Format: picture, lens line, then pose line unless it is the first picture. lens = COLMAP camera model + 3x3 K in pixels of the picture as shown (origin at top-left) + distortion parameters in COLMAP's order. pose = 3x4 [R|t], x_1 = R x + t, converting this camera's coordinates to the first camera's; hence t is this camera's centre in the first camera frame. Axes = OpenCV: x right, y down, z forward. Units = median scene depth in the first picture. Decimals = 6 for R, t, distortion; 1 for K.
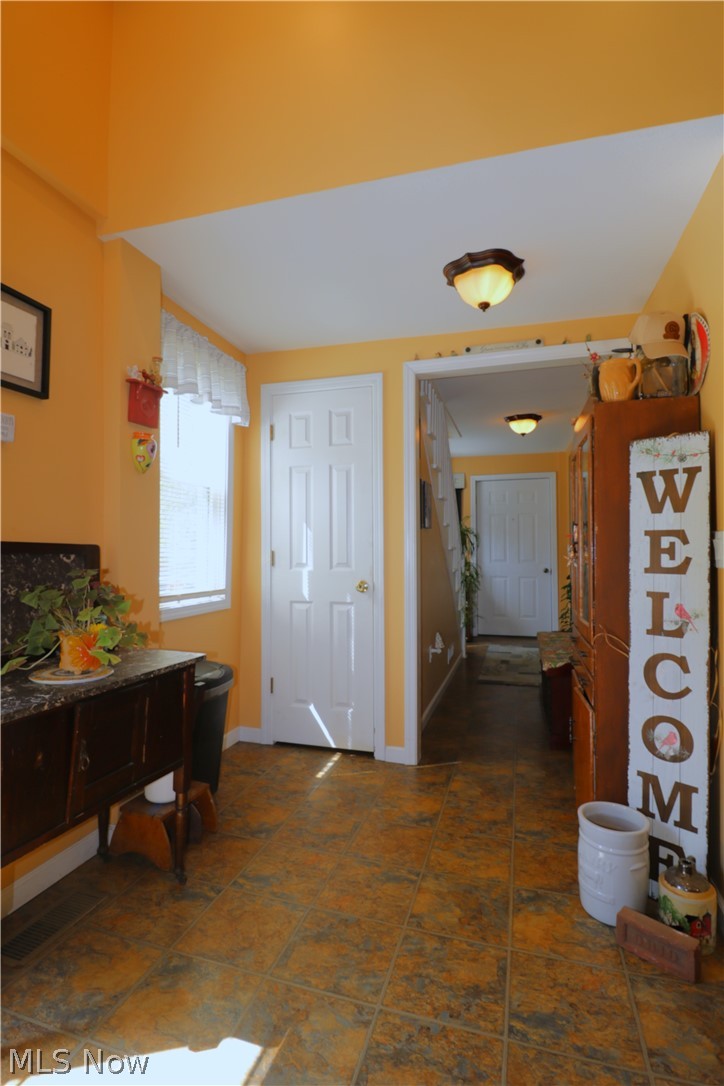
lens RADIAL K [[535.4, 0, 335.5], [0, 535.4, 540.0], [0, 0, 1]] dist [-0.051822, -0.002055]
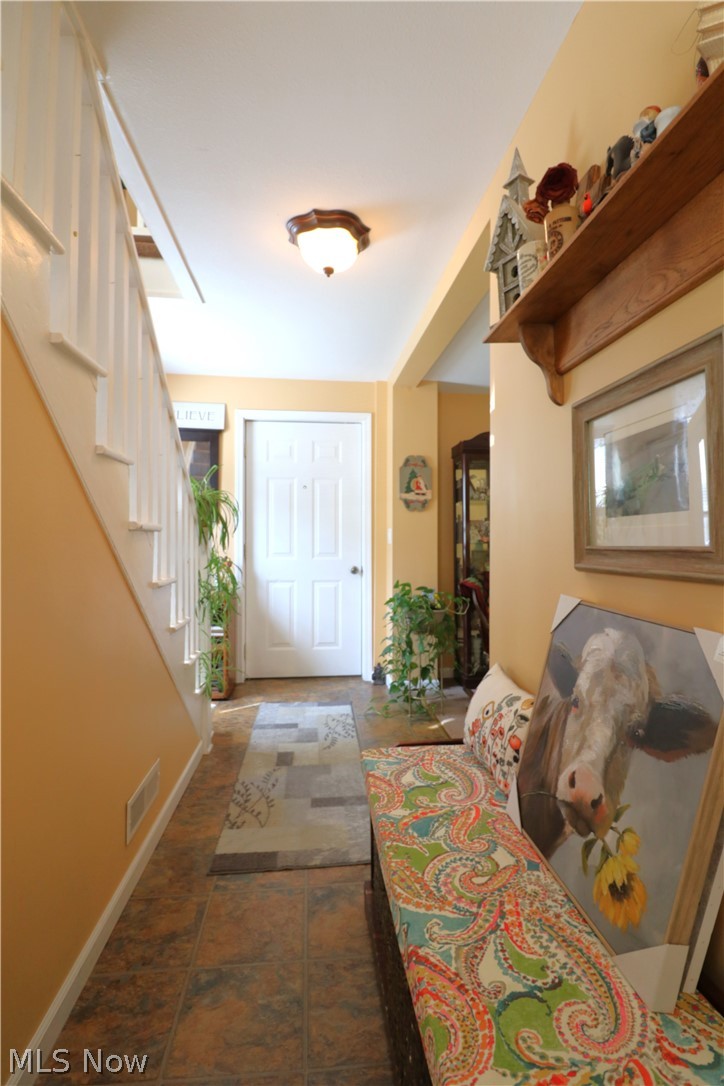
lens RADIAL K [[535.4, 0, 363.9], [0, 535.4, 540.8], [0, 0, 1]] dist [-0.051822, -0.002055]
pose [[0.909418, 0.005431, 0.415849, 0.139995], [-0.013791, 0.999759, 0.017104, 0.011801], [-0.415655, -0.021290, 0.909273, 0.408802]]
